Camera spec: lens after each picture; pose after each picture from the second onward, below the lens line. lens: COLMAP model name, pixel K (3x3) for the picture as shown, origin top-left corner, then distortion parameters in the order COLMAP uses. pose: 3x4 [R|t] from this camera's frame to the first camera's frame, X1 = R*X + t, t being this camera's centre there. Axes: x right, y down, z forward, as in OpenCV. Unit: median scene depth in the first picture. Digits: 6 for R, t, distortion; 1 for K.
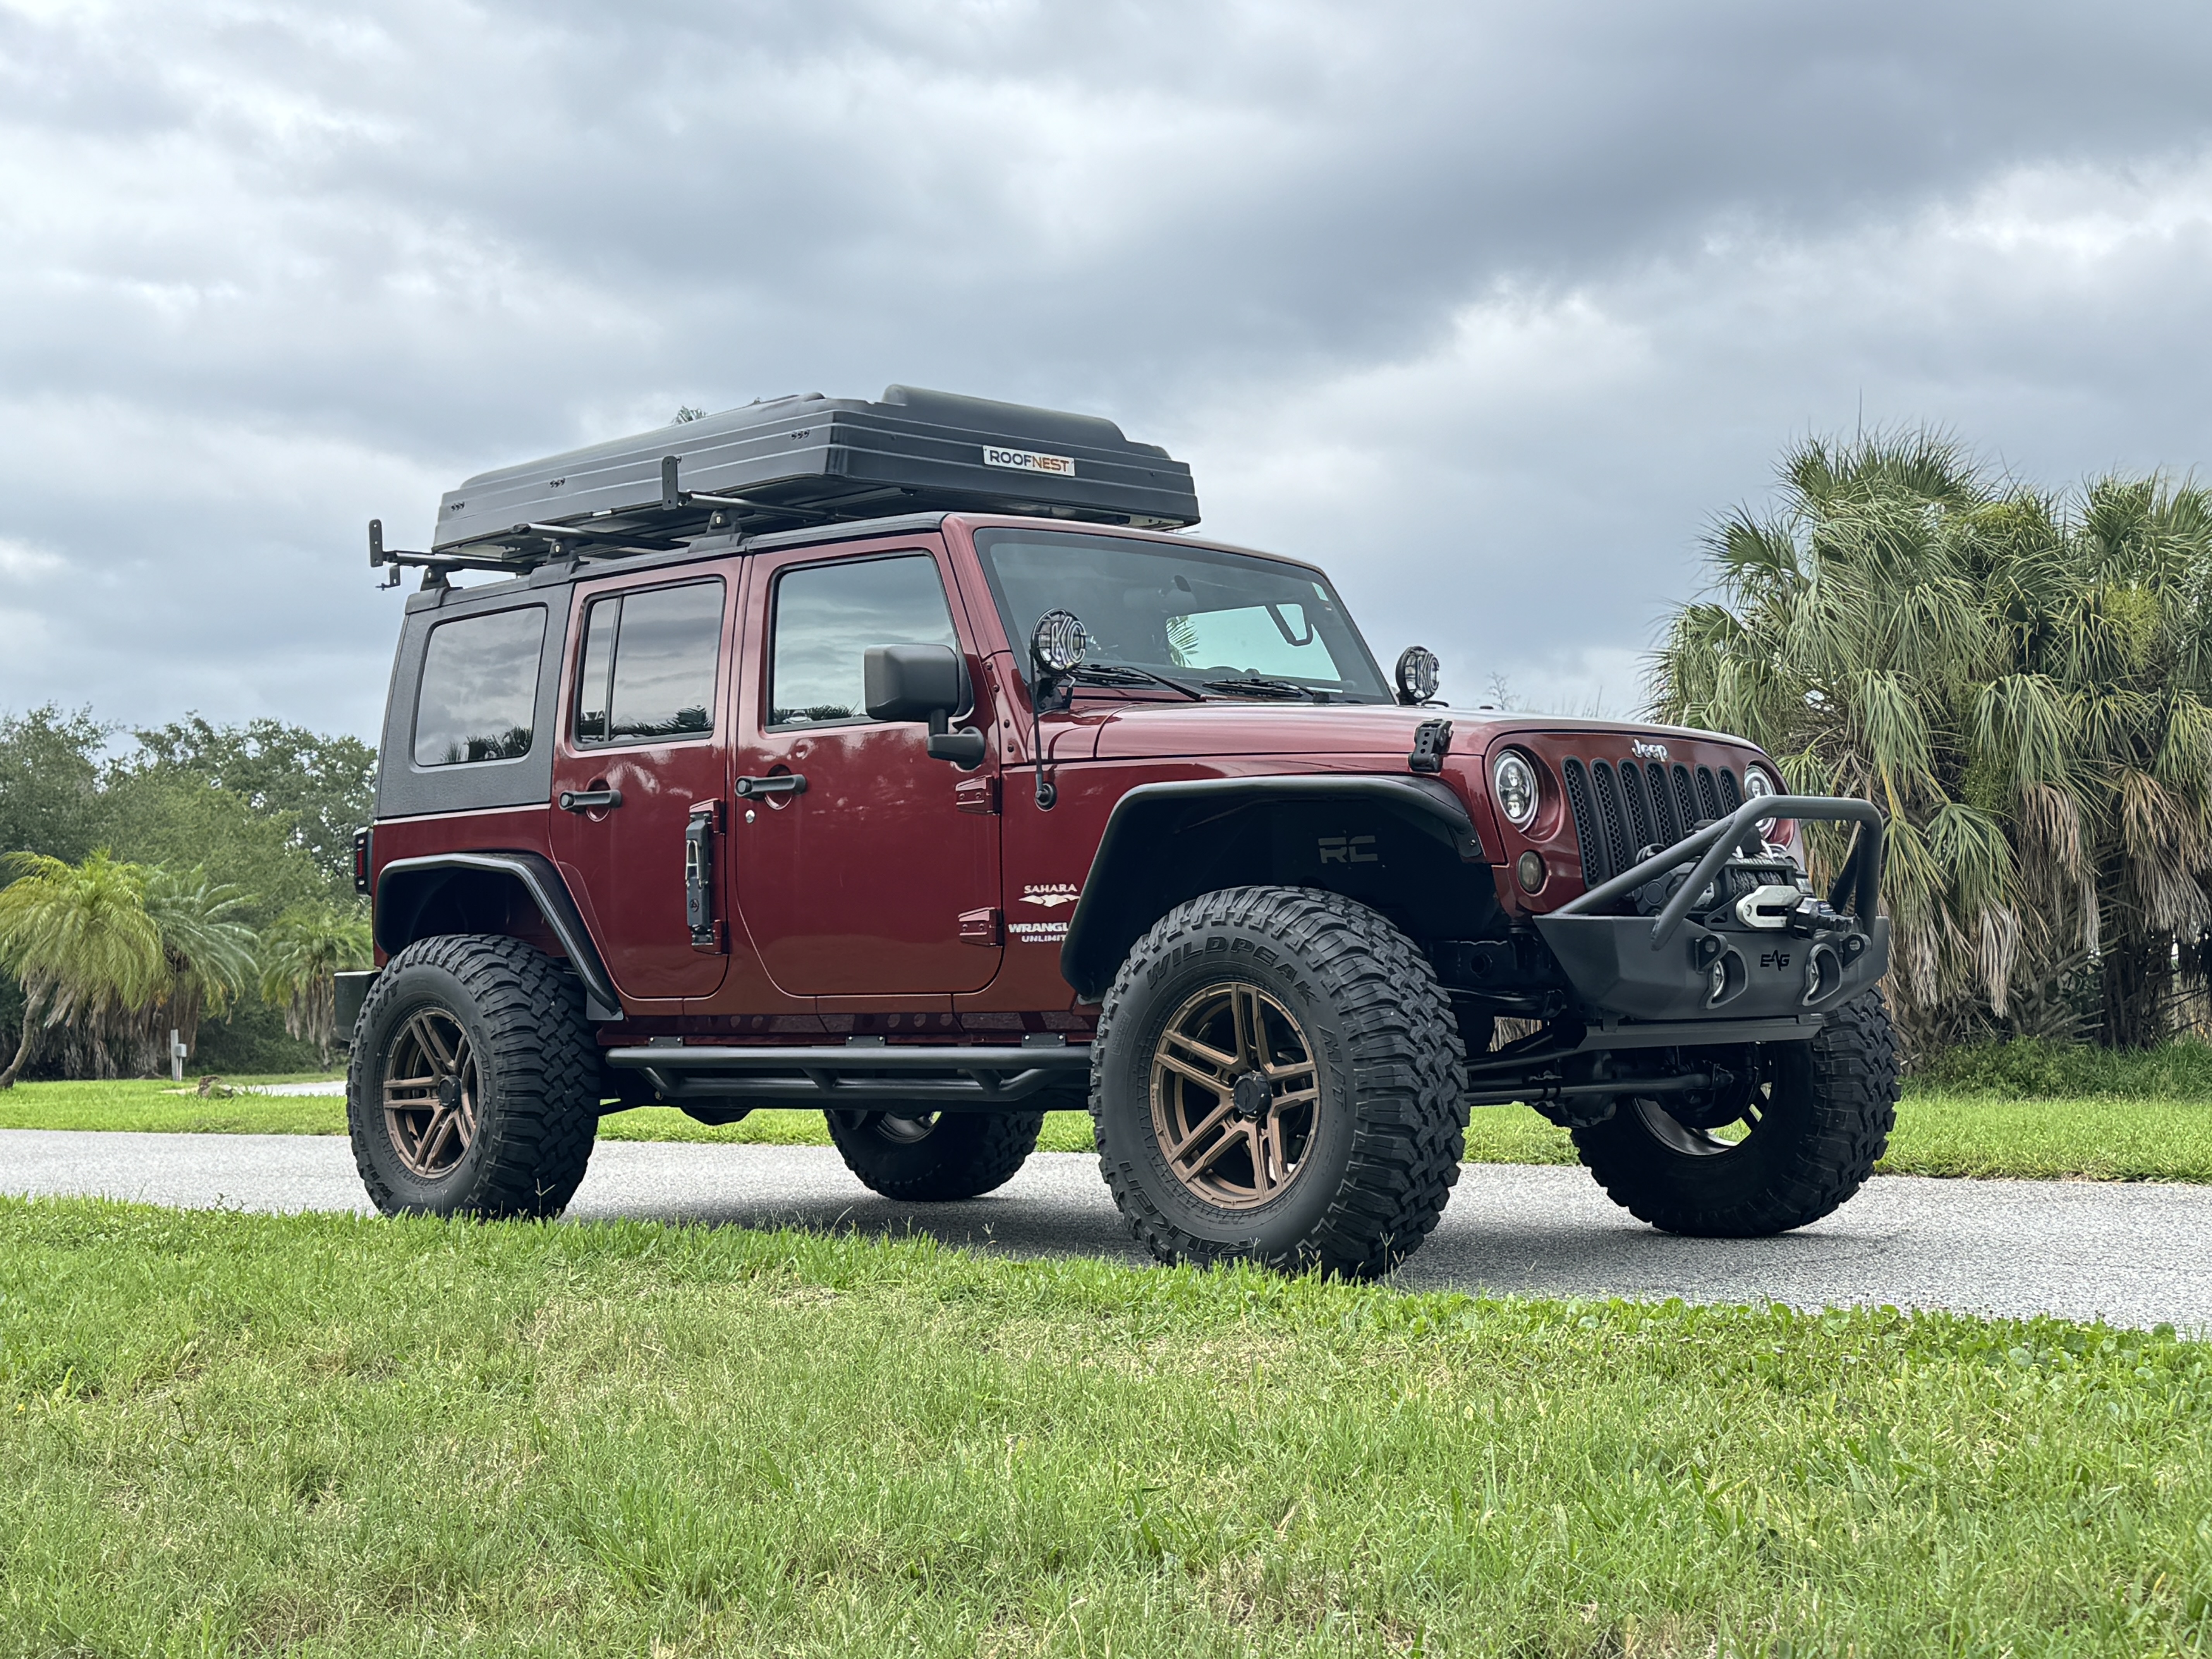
lens RADIAL K [[2986.7, 0, 1106.0], [0, 2986.7, 829.5], [0, 0, 1]] dist [0.228116, 0.004402]
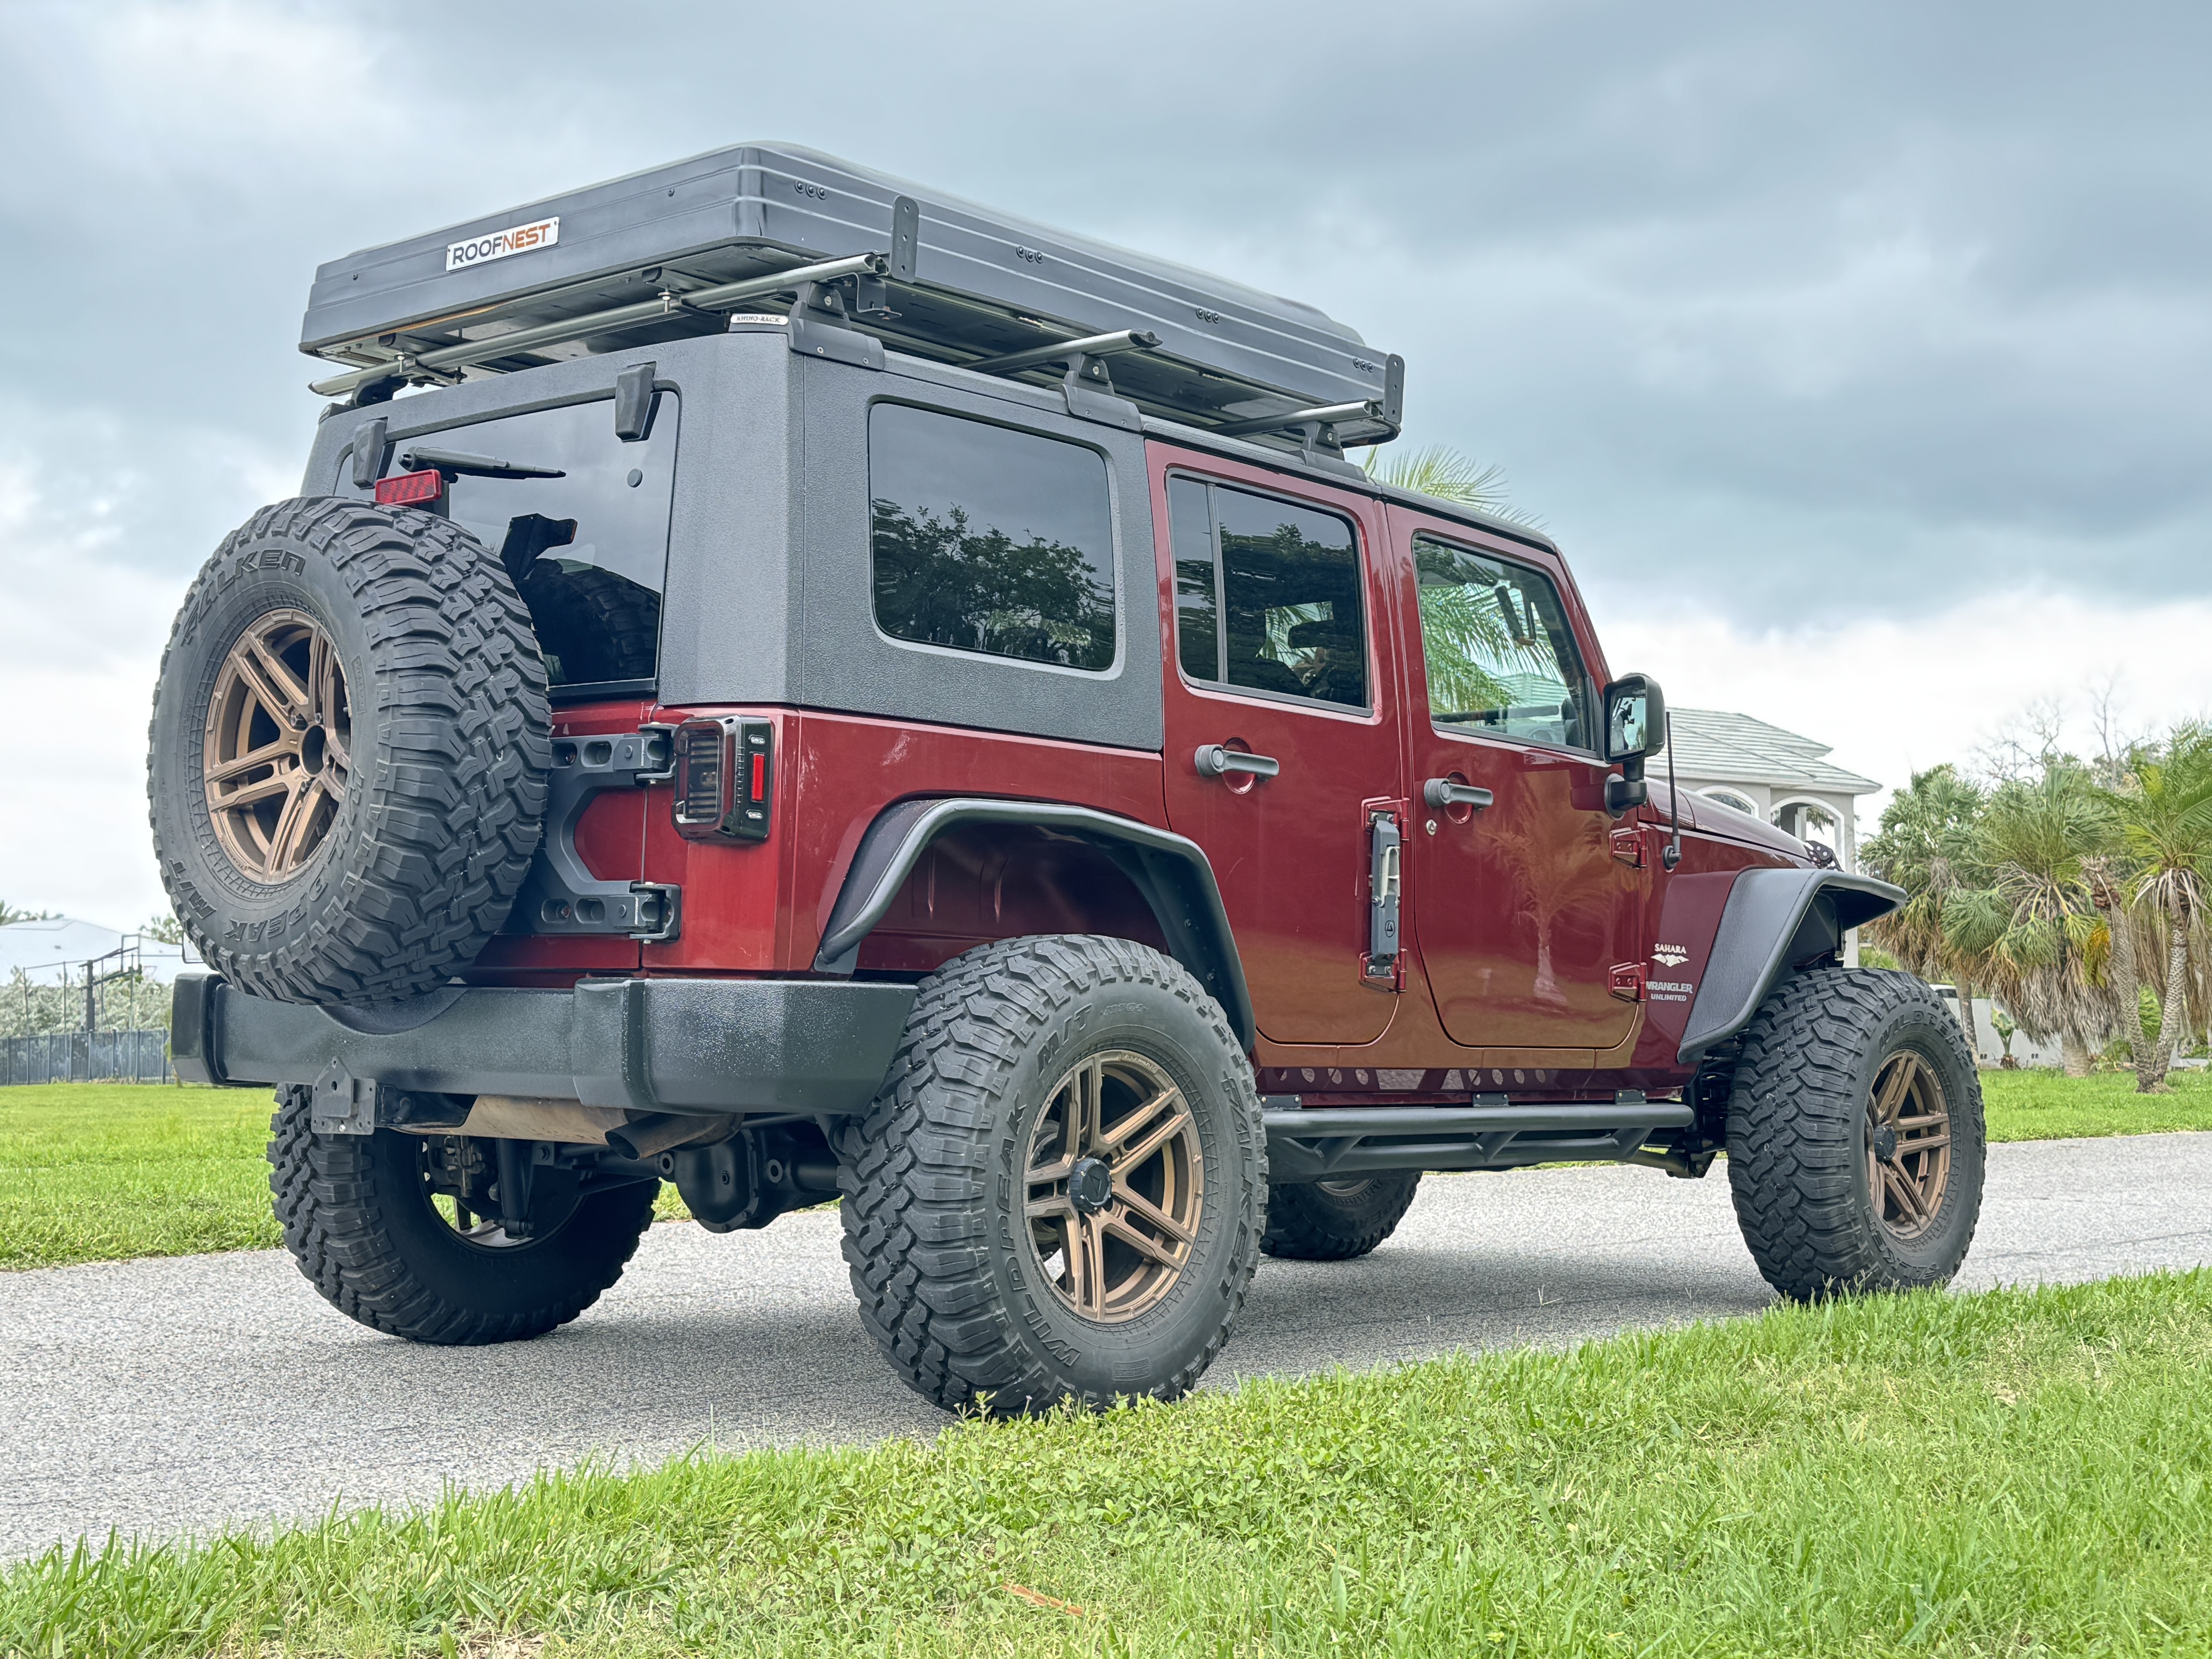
lens RADIAL K [[2798.0, 0, 1082.2], [0, 2798.0, 834.5], [0, 0, 1]] dist [0.185807, -0.362929]
pose [[-0.033736, 0.085193, 0.995793, -0.904076], [-0.069208, 0.993769, -0.087364, 0.073497], [-0.997032, -0.071864, -0.027629, 1.144658]]
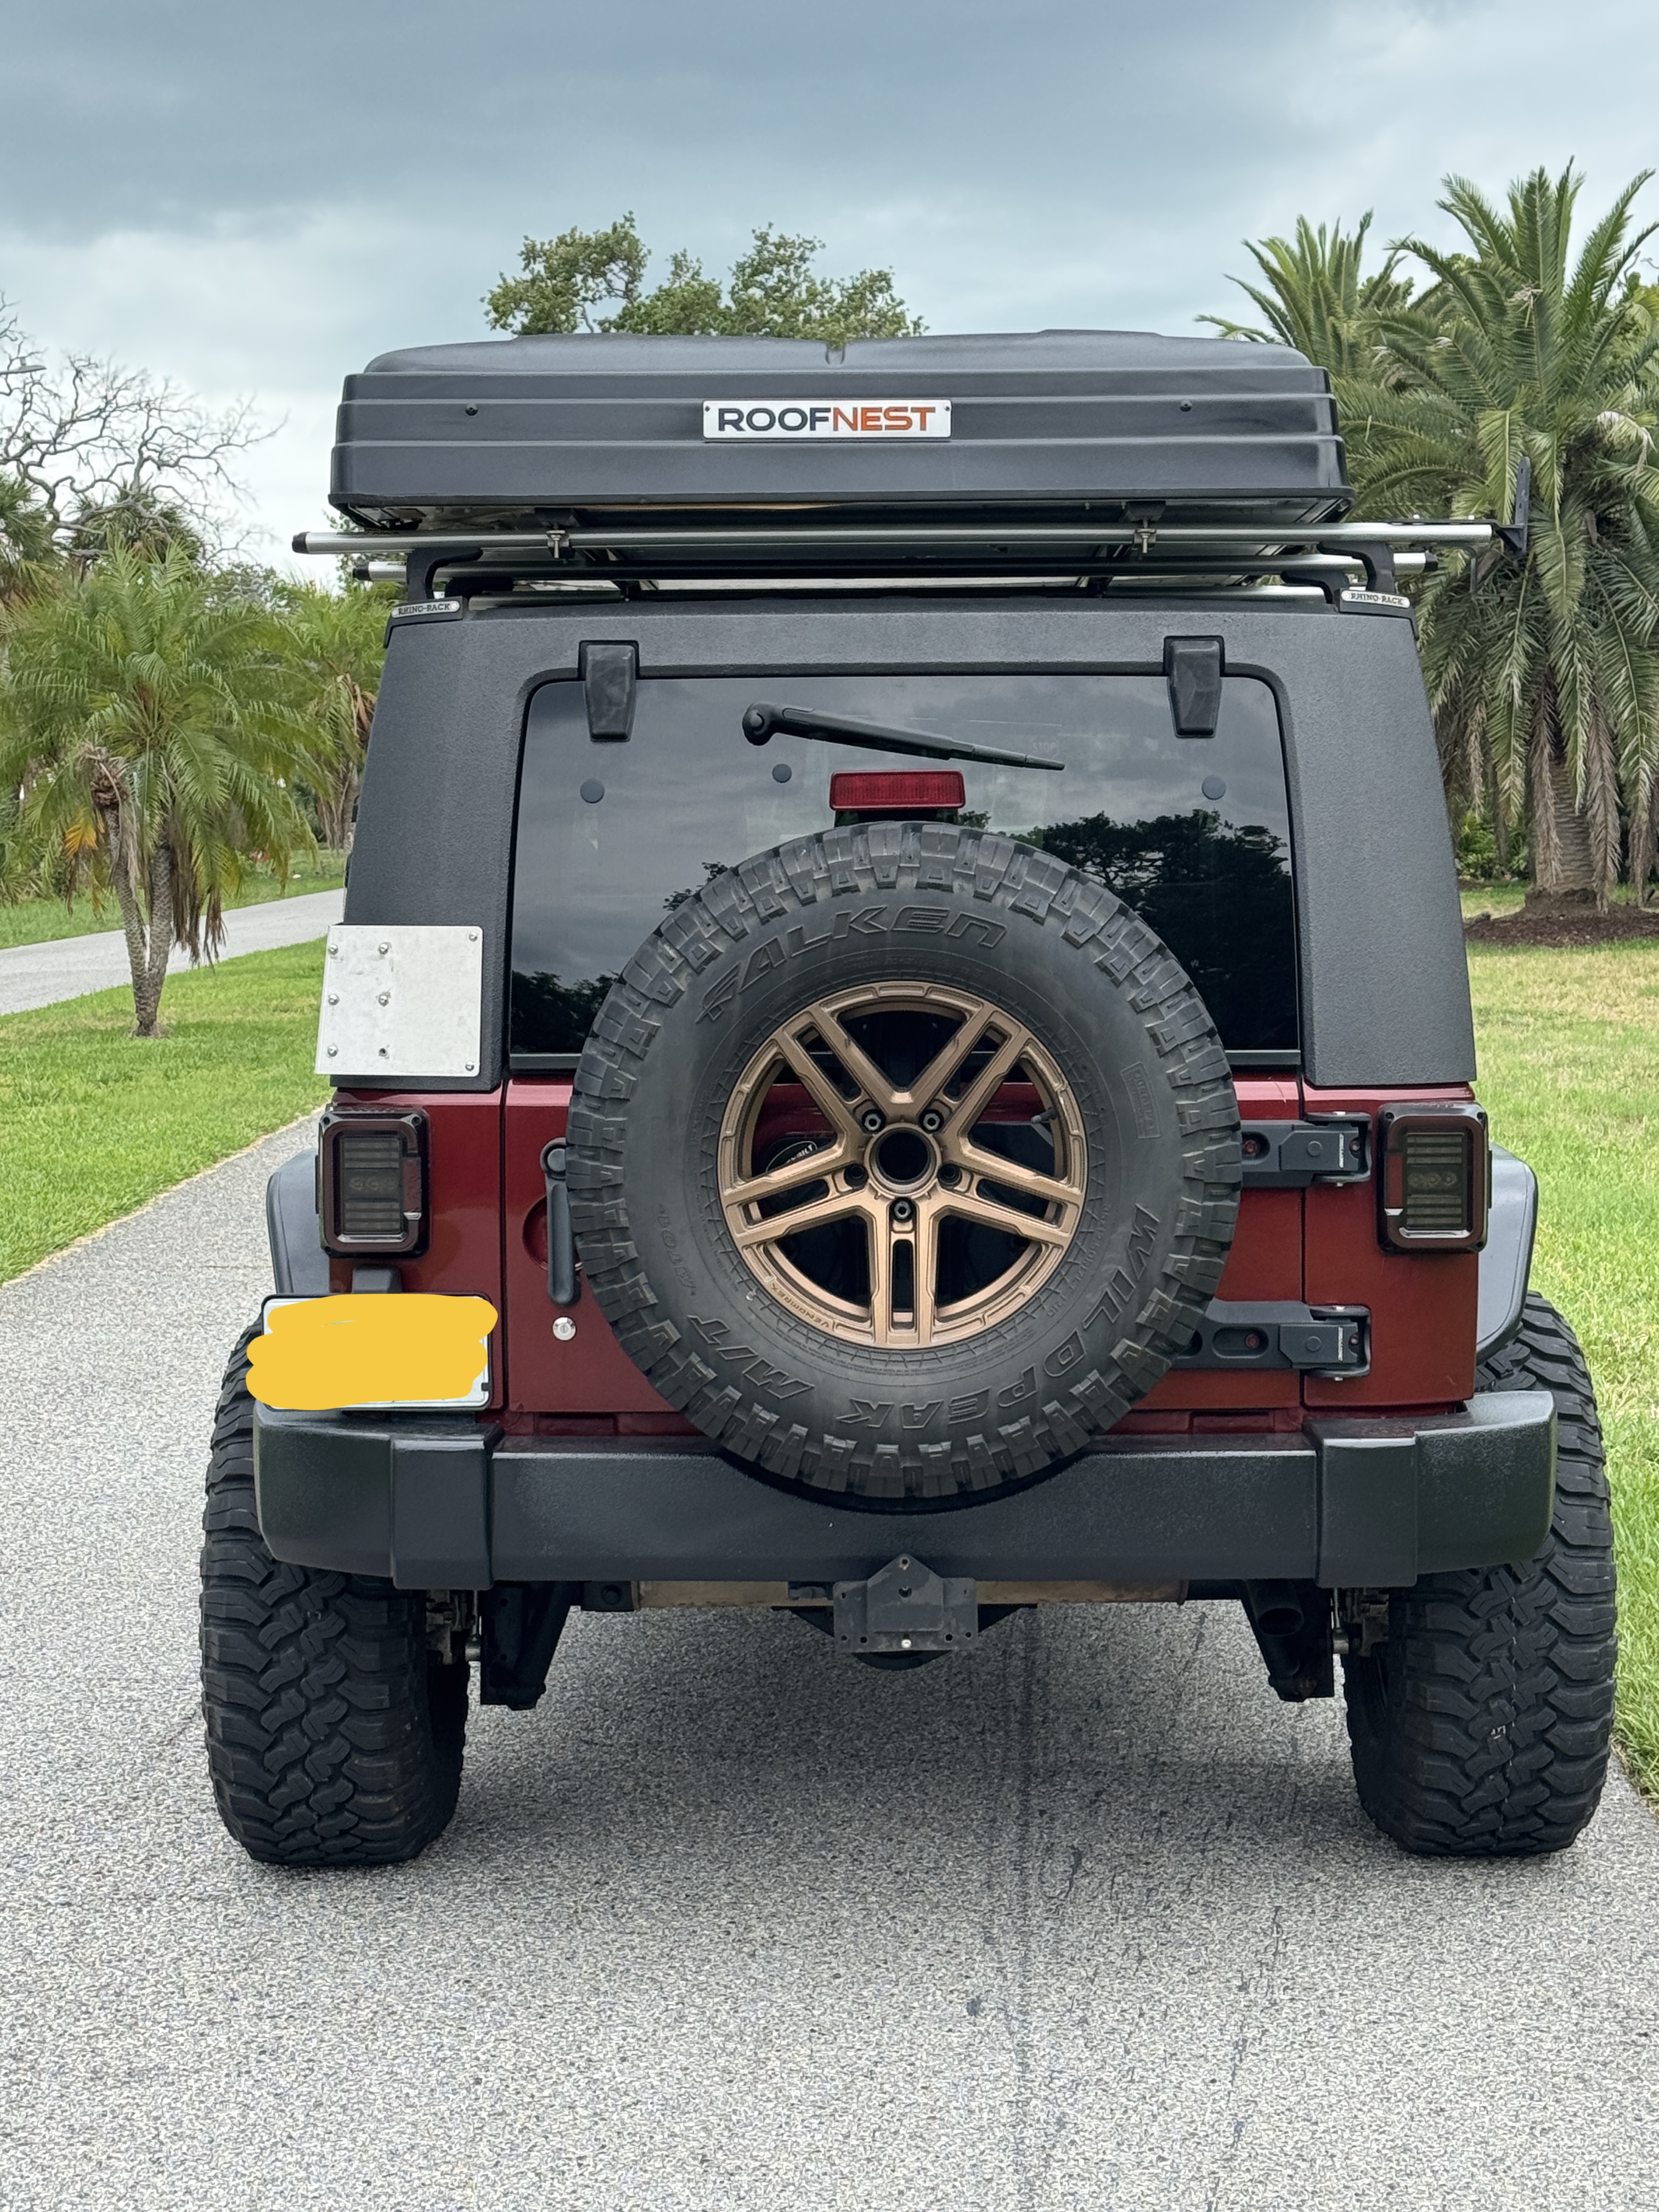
lens RADIAL K [[3912.3, 0, 827.4], [0, 3912.3, 1120.3], [0, 0, 1]] dist [0.182330, -0.003156]
pose [[-0.688865, -0.026209, 0.724415, -0.732627], [-0.010551, 0.999603, 0.026133, -0.015401], [-0.724812, 0.010359, -0.688868, 1.782501]]
